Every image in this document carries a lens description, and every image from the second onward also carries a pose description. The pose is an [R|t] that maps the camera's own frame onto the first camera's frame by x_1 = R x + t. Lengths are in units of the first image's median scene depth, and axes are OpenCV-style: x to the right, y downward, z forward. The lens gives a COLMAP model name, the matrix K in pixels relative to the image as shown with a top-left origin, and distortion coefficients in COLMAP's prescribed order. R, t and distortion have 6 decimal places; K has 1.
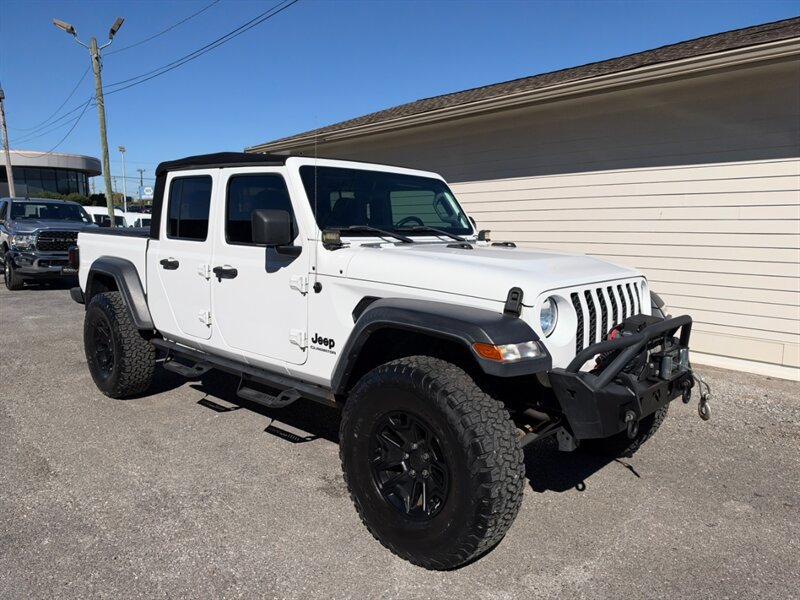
lens RADIAL K [[558.6, 0, 400.0], [0, 558.6, 300.0], [0, 0, 1]] dist [0.048019, -0.064243]
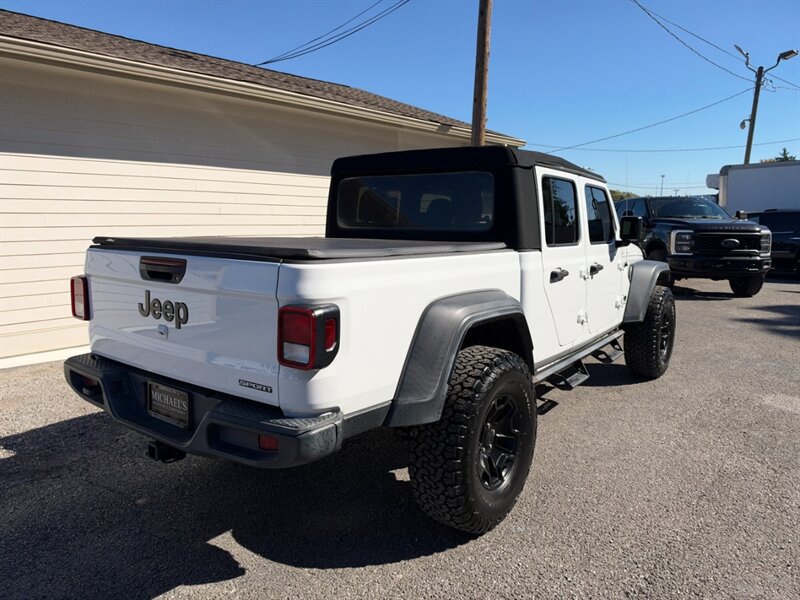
lens RADIAL K [[601.2, 0, 367.1], [0, 601.2, 298.2], [0, 0, 1]] dist [0.039720, -0.082470]
pose [[-0.109494, -0.144371, 0.983447, -1.471589], [0.127316, 0.979209, 0.157924, -0.243696], [-0.985800, 0.142501, -0.088837, 1.564105]]
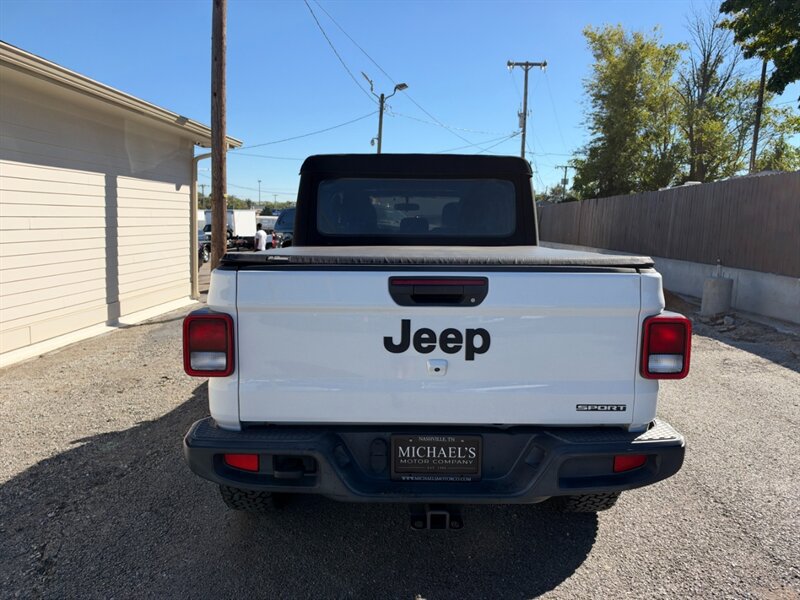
lens RADIAL K [[597.8, 0, 411.9], [0, 597.8, 293.1], [0, 0, 1]] dist [0.019337, -0.004696]
pose [[-0.712881, -0.103936, 0.693541, -1.114365], [0.073532, 0.972427, 0.221312, -0.319991], [-0.697420, 0.208766, -0.685582, 2.140893]]
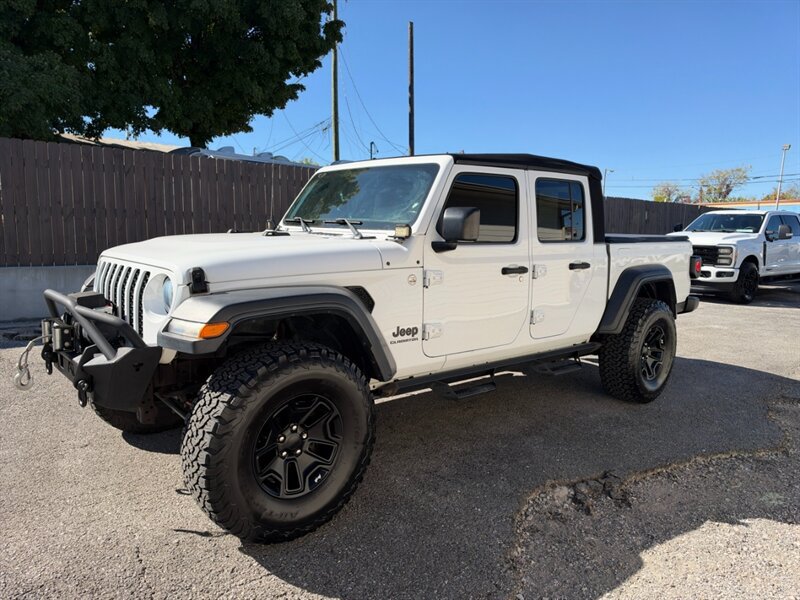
lens RADIAL K [[586.2, 0, 406.4], [0, 586.2, 301.8], [0, 0, 1]] dist [0.014711, -0.033768]
pose [[-0.068398, 0.114411, -0.991076, 1.081322], [-0.162556, 0.978849, 0.124218, -0.136358], [0.984326, 0.169601, -0.048353, 1.201047]]
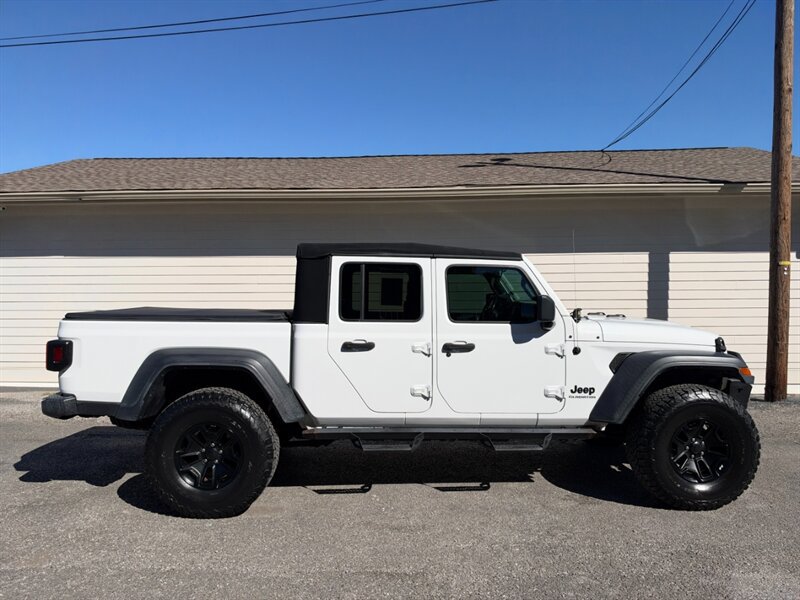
lens RADIAL K [[563.5, 0, 345.6], [0, 563.5, 295.8], [0, 0, 1]] dist [0.137299, -0.171428]
pose [[0.730951, -0.017607, 0.682202, -1.264881], [0.102725, 0.991115, -0.084485, -0.079523], [-0.674654, 0.131834, 0.726266, 0.294296]]
